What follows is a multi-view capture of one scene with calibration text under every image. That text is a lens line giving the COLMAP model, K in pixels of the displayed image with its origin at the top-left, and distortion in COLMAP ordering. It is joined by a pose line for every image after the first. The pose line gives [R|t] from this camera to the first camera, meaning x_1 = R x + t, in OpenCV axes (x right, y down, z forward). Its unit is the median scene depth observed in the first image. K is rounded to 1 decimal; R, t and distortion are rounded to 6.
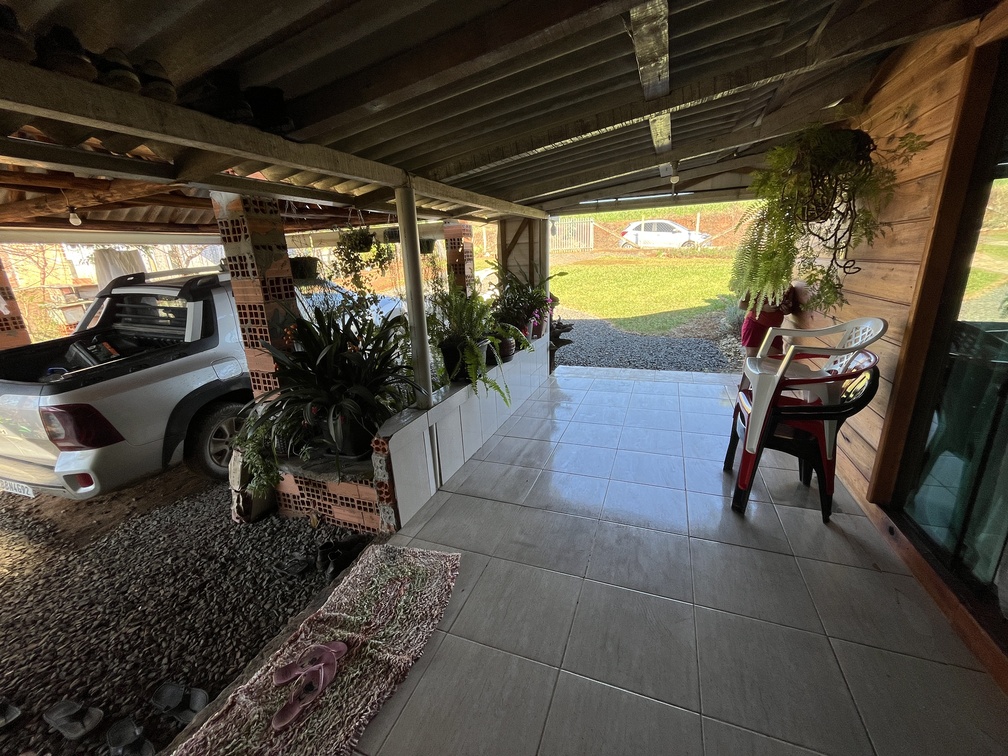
lens RADIAL K [[409.2, 0, 503.9], [0, 409.2, 376.4], [0, 0, 1]] dist [-0.000676, -0.000240]
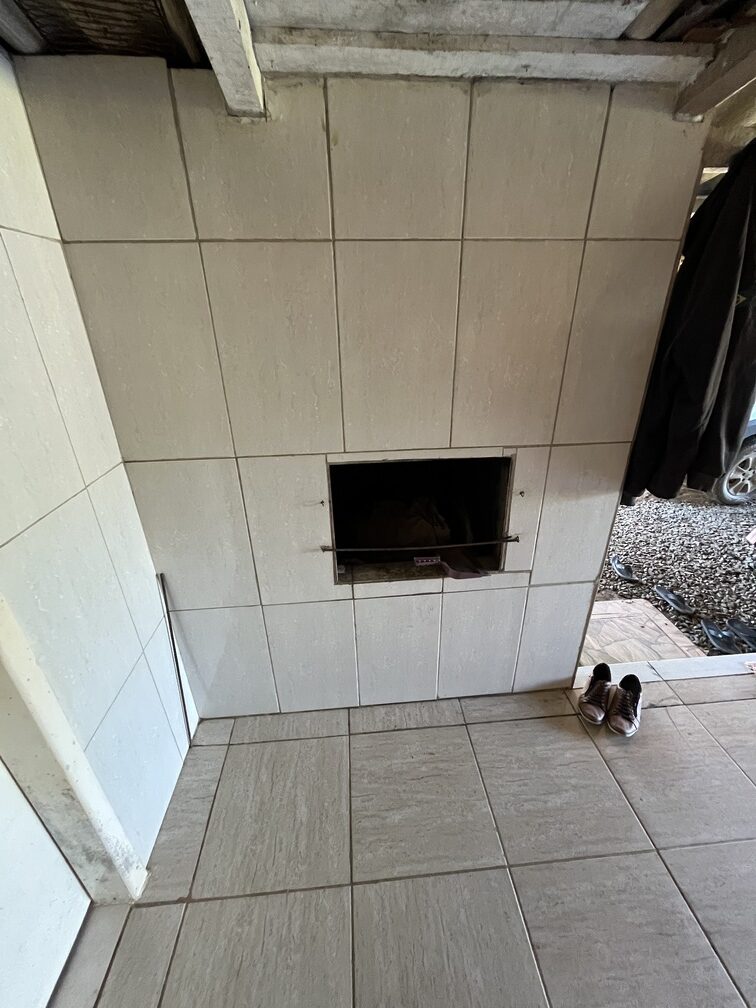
lens RADIAL K [[409.2, 0, 379.4], [0, 409.2, 502.7], [0, 0, 1]] dist [-0.000676, -0.000240]
pose [[0.441938, 0.414649, -0.795461, -0.273076], [-0.254371, 0.908284, 0.332138, 0.153952], [0.860225, 0.055558, 0.506880, -0.503639]]
